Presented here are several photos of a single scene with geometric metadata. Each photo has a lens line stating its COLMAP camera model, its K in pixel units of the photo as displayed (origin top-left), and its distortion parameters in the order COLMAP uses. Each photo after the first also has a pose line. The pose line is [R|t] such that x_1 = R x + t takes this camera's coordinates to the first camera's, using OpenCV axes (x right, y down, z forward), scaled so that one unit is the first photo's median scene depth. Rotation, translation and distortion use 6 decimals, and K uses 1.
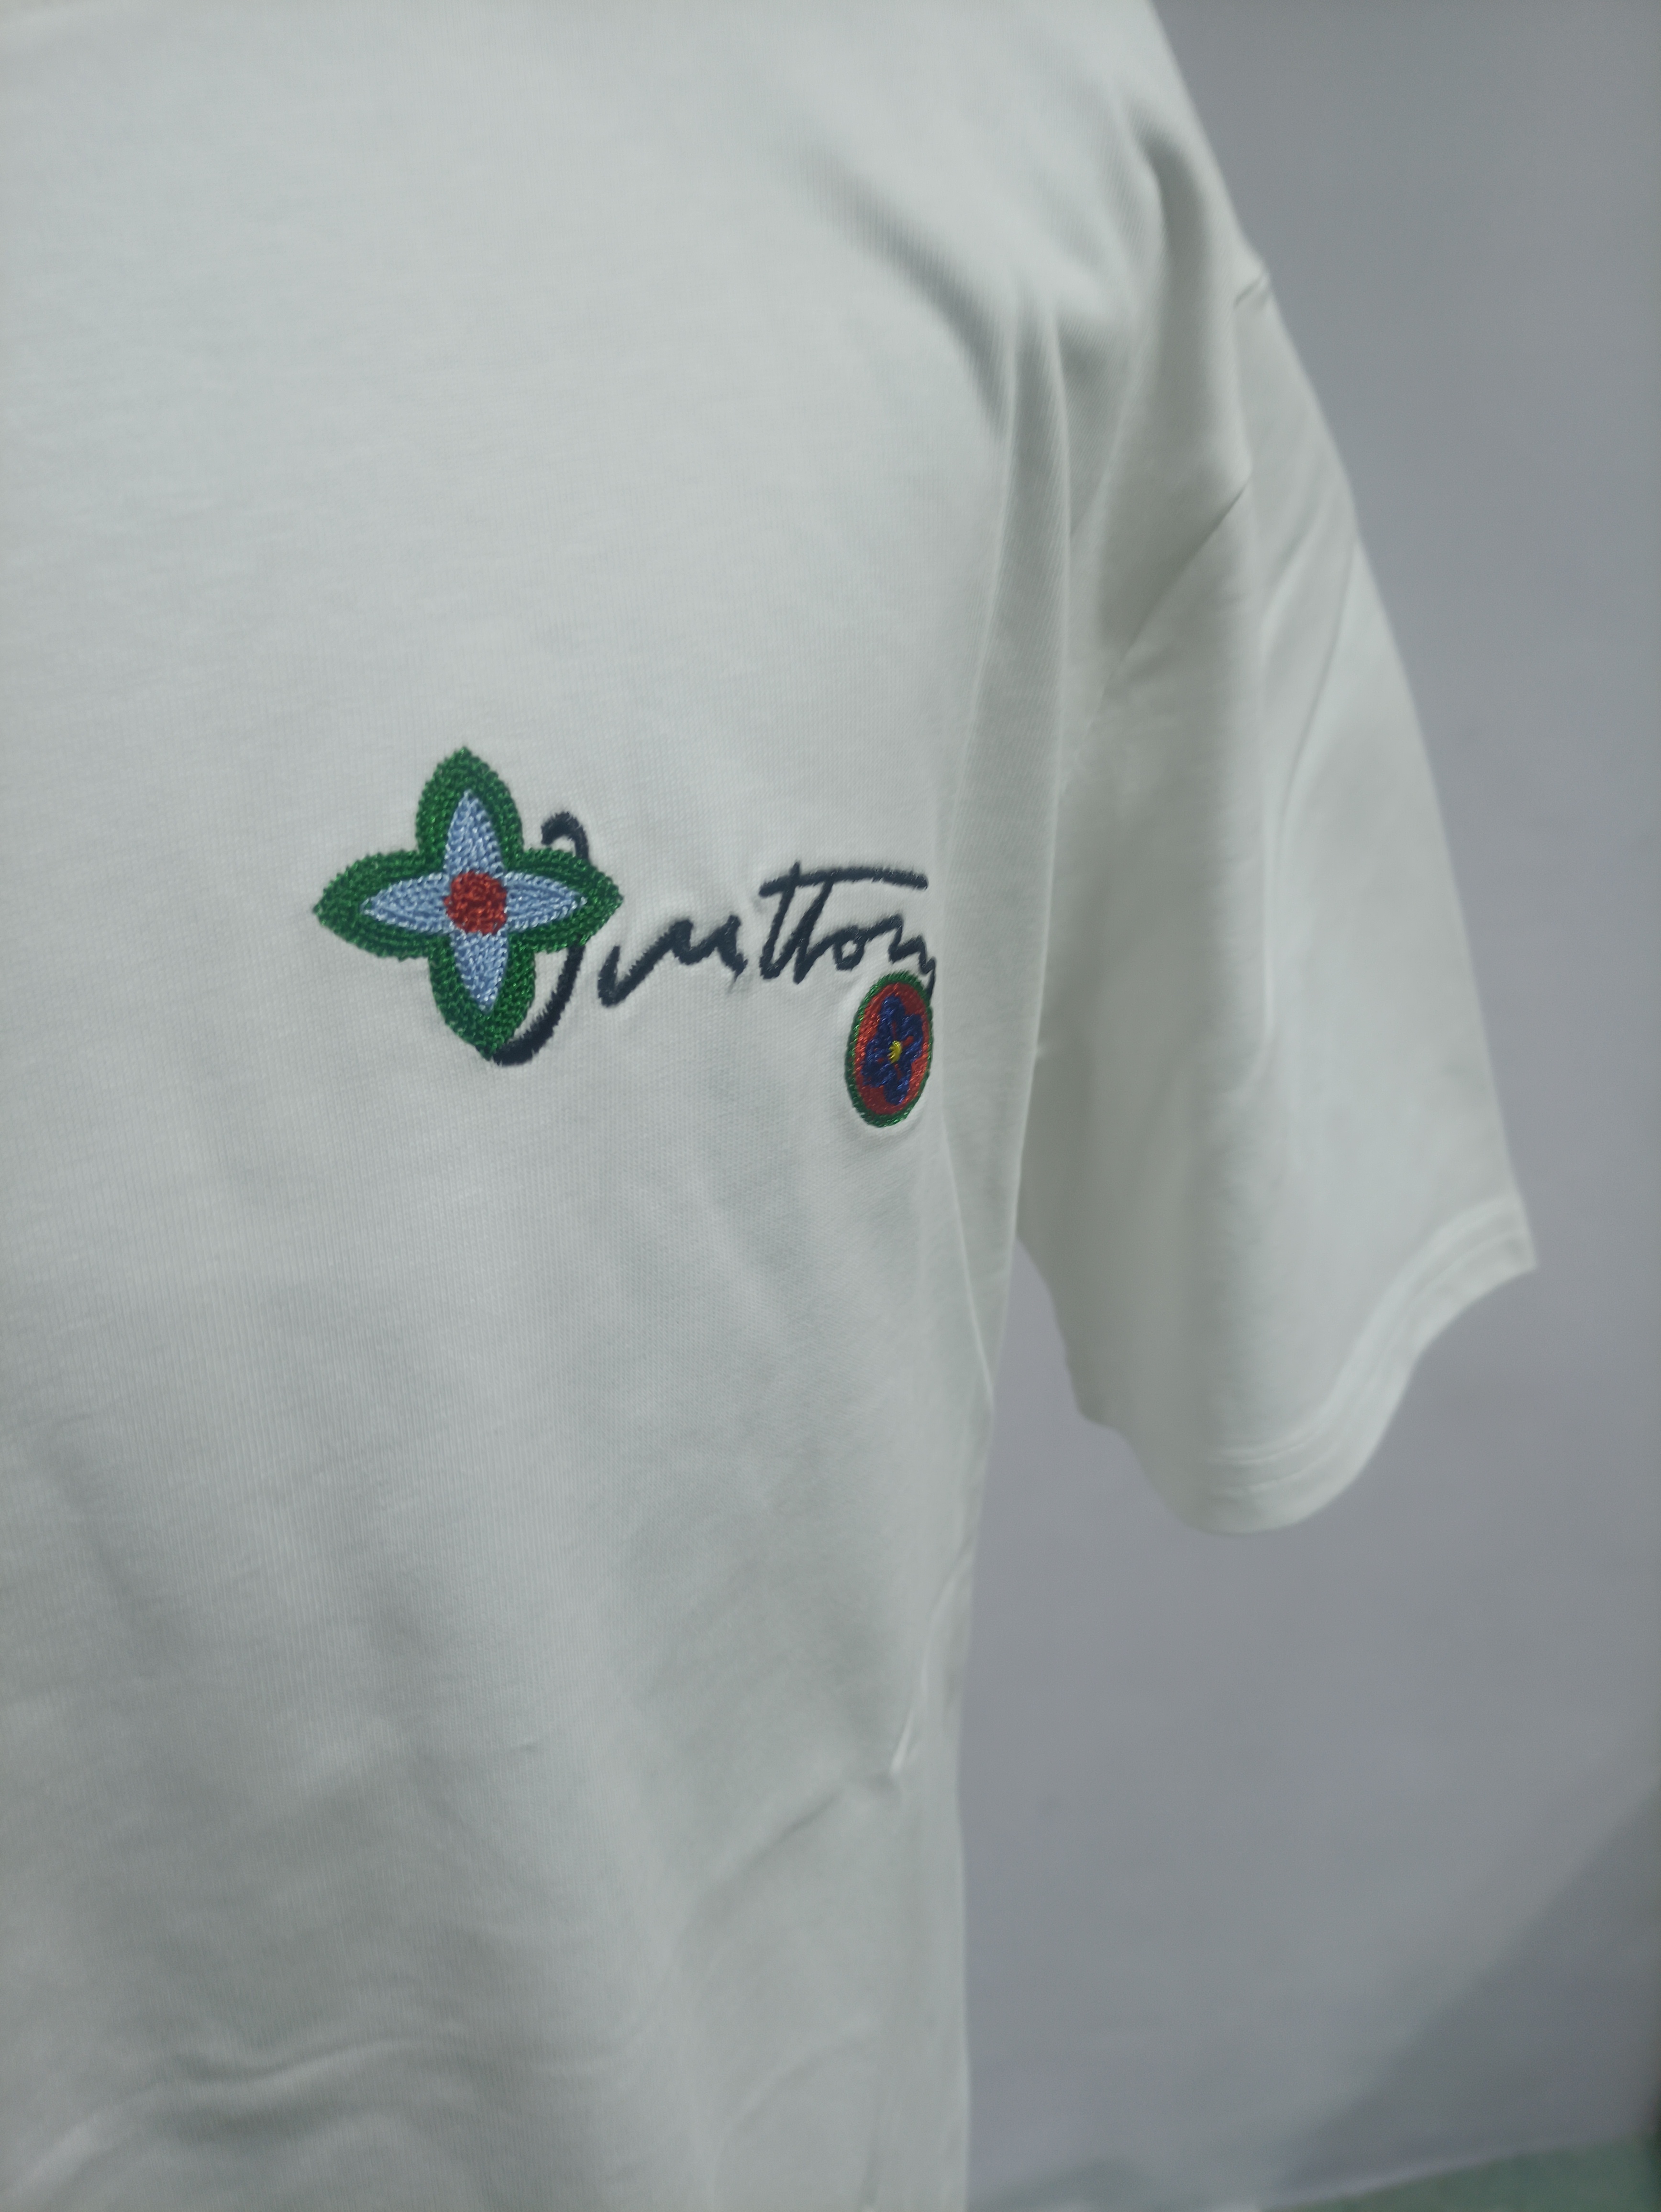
lens RADIAL K [[1666.4, 0, 830.5], [0, 1666.4, 1106.0], [0, 0, 1]] dist [0.002929, -0.010662]
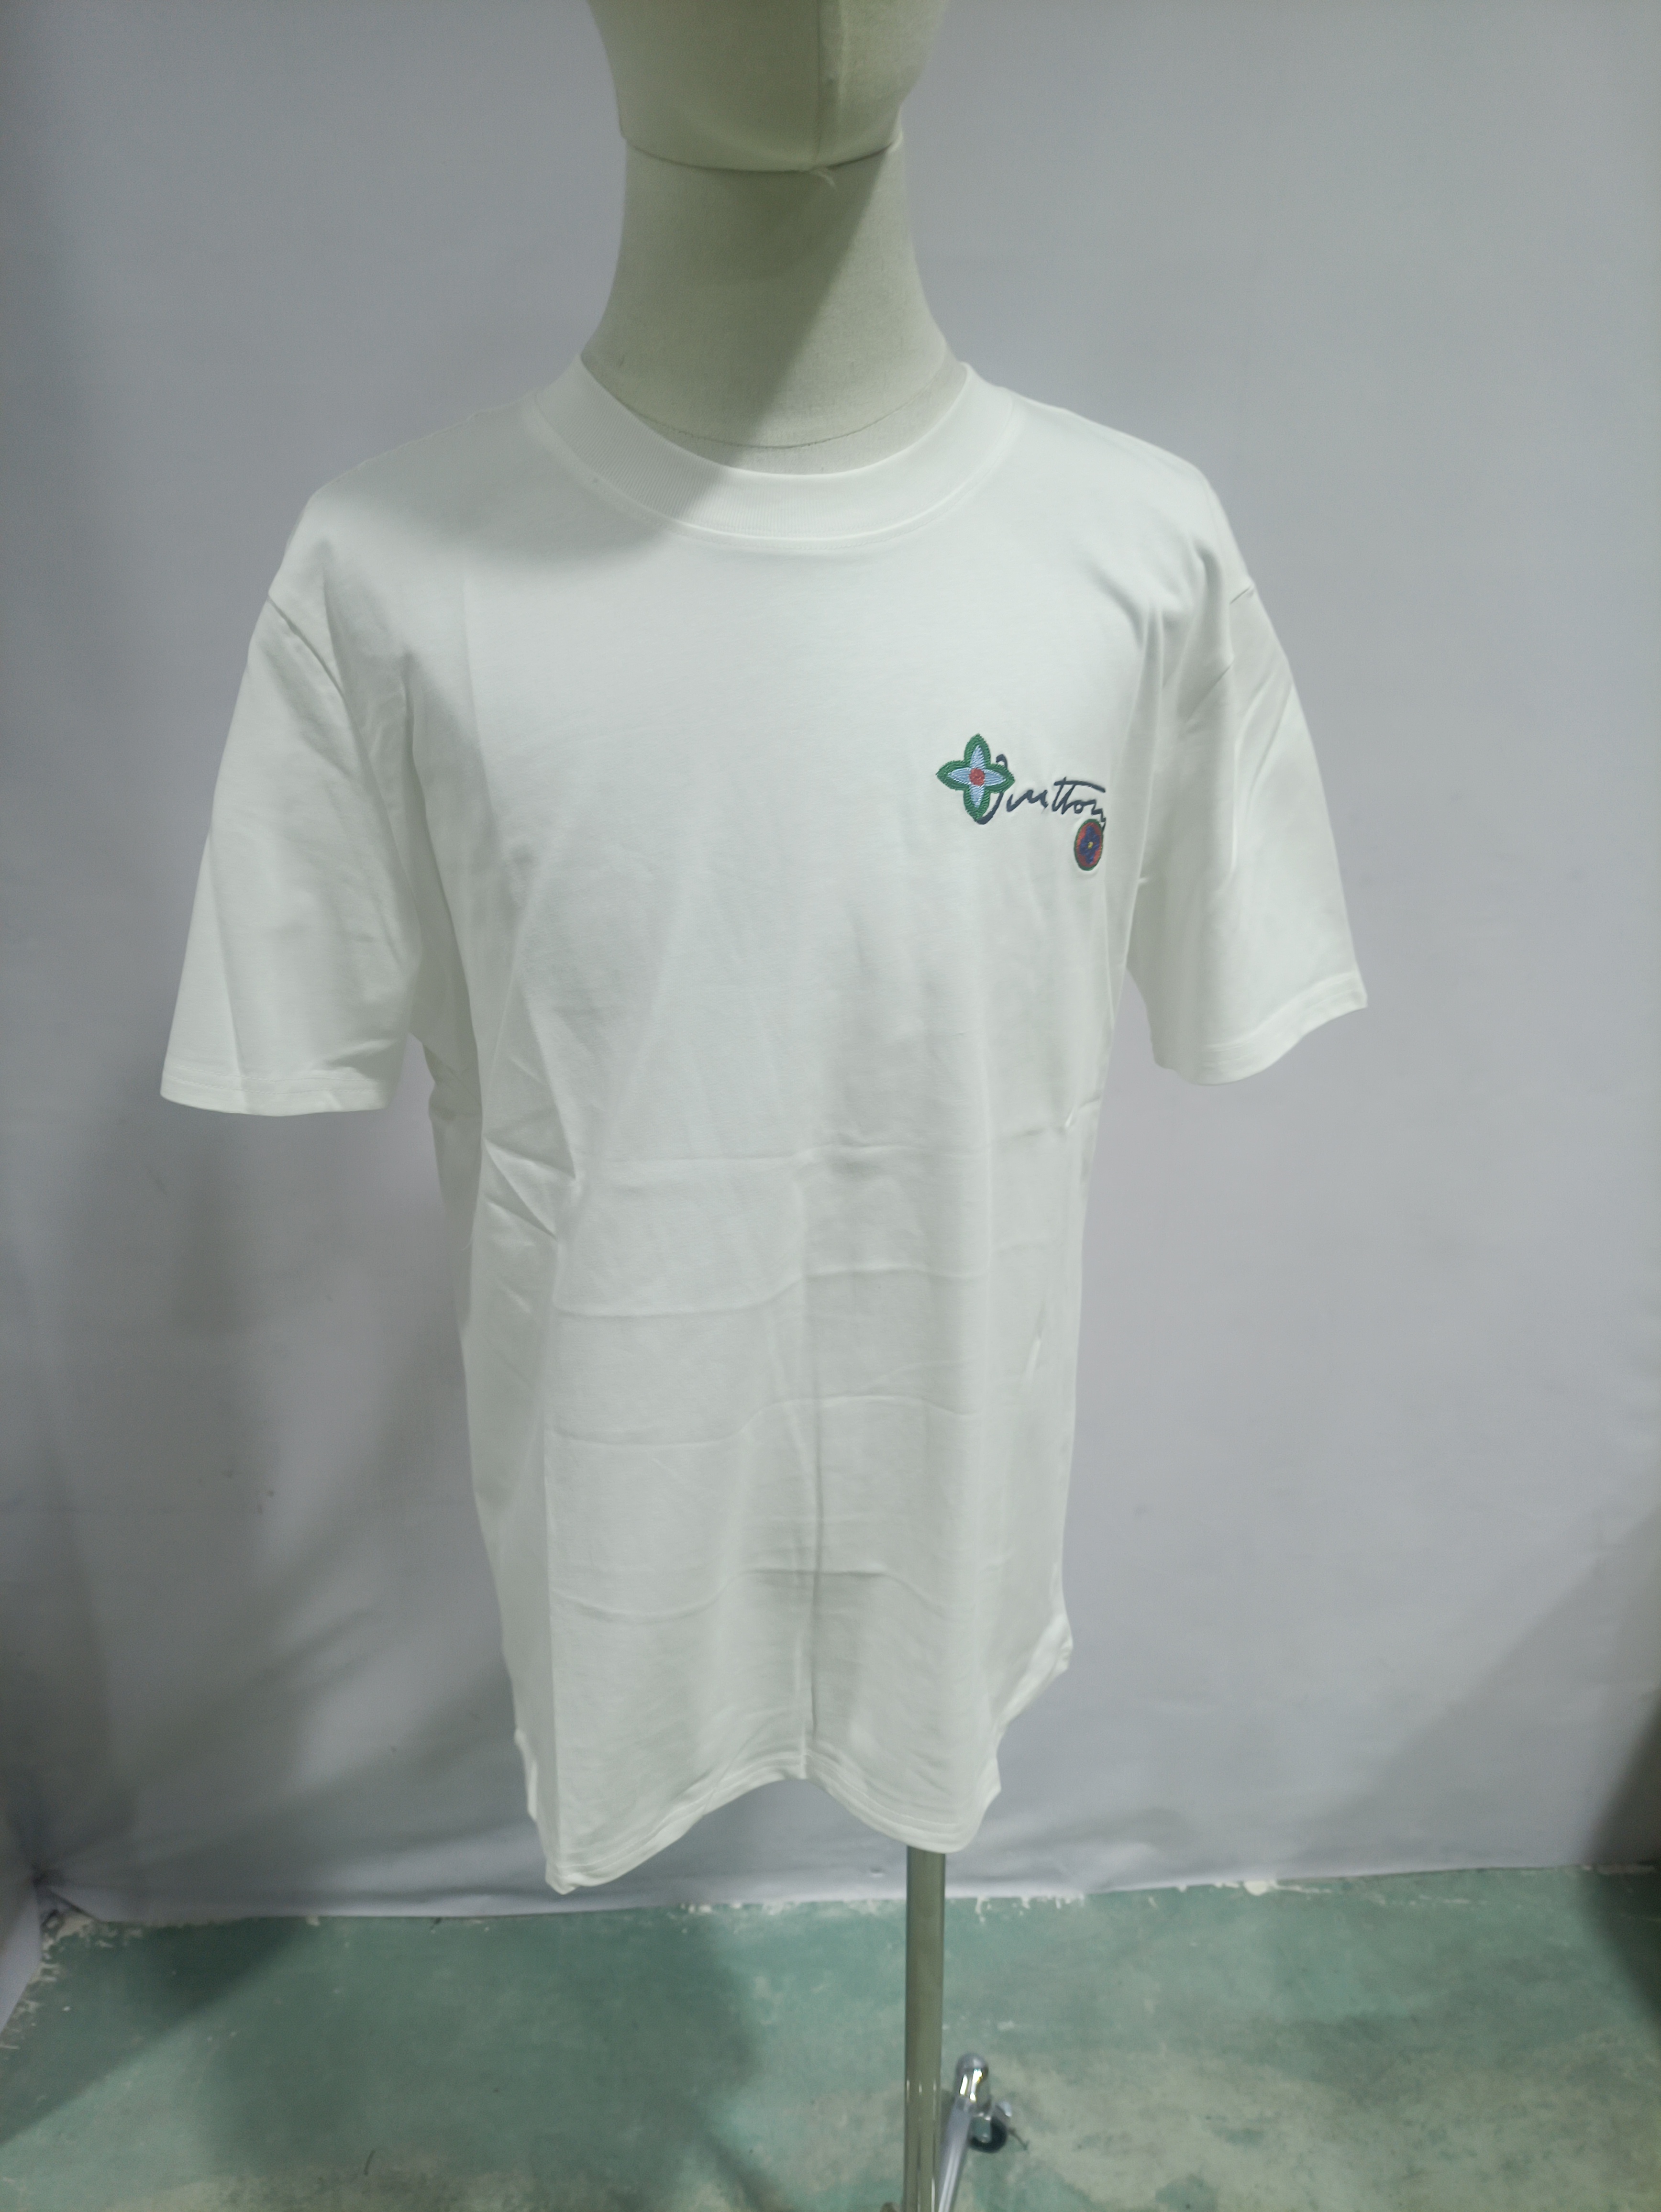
lens RADIAL K [[1666.4, 0, 830.5], [0, 1666.4, 1106.0], [0, 0, 1]] dist [0.002929, -0.010662]
pose [[0.991275, 0.084399, -0.101247, -0.084164], [-0.088381, 0.995454, -0.035501, 0.599542], [0.097790, 0.044140, 0.994228, -2.079698]]
